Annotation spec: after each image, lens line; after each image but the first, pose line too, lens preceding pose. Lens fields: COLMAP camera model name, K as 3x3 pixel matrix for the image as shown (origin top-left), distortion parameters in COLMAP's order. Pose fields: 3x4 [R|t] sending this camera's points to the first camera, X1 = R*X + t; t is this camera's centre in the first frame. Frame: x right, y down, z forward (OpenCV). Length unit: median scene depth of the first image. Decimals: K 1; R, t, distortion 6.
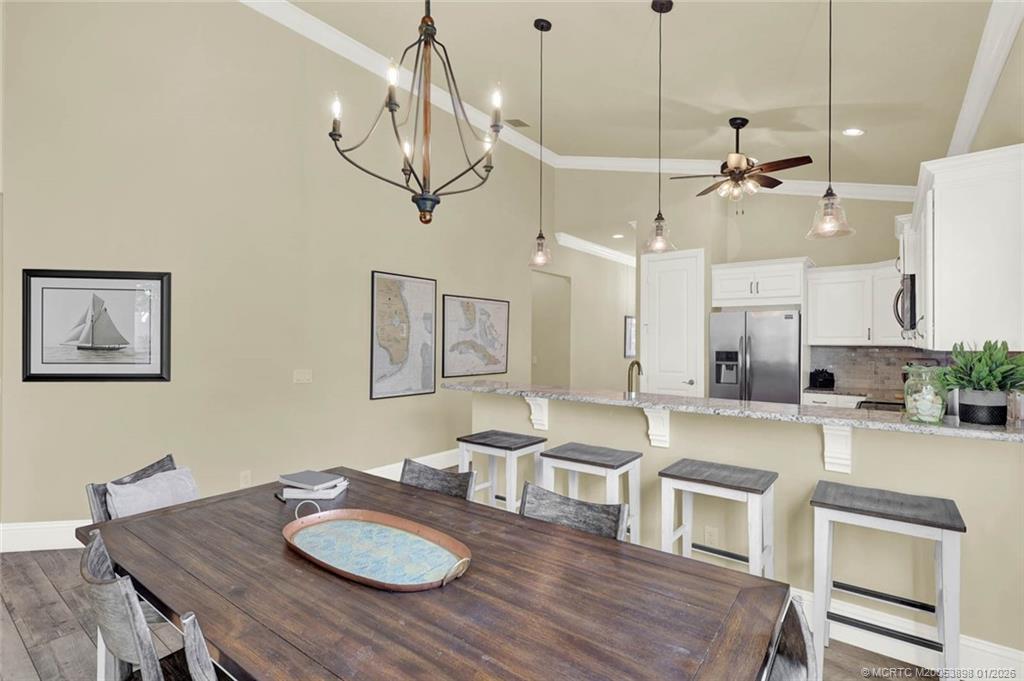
lens RADIAL K [[491.6, 0, 510.0], [0, 491.6, 340.0], [0, 0, 1]] dist [0.002242, -0.000580]
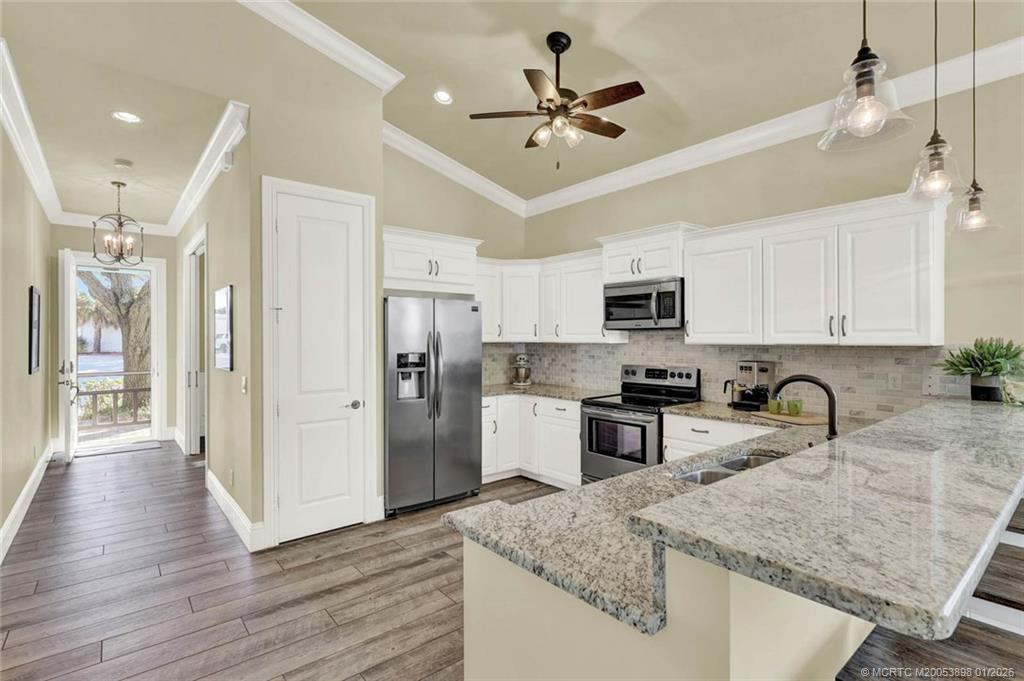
lens RADIAL K [[491.6, 0, 504.8], [0, 491.6, 333.5], [0, 0, 1]] dist [0.002242, -0.000580]
pose [[0.230328, 0.007840, 0.973082, -0.212905], [0.006989, 0.999928, -0.009710, 0.002957], [-0.973088, 0.009038, 0.230256, 0.706038]]
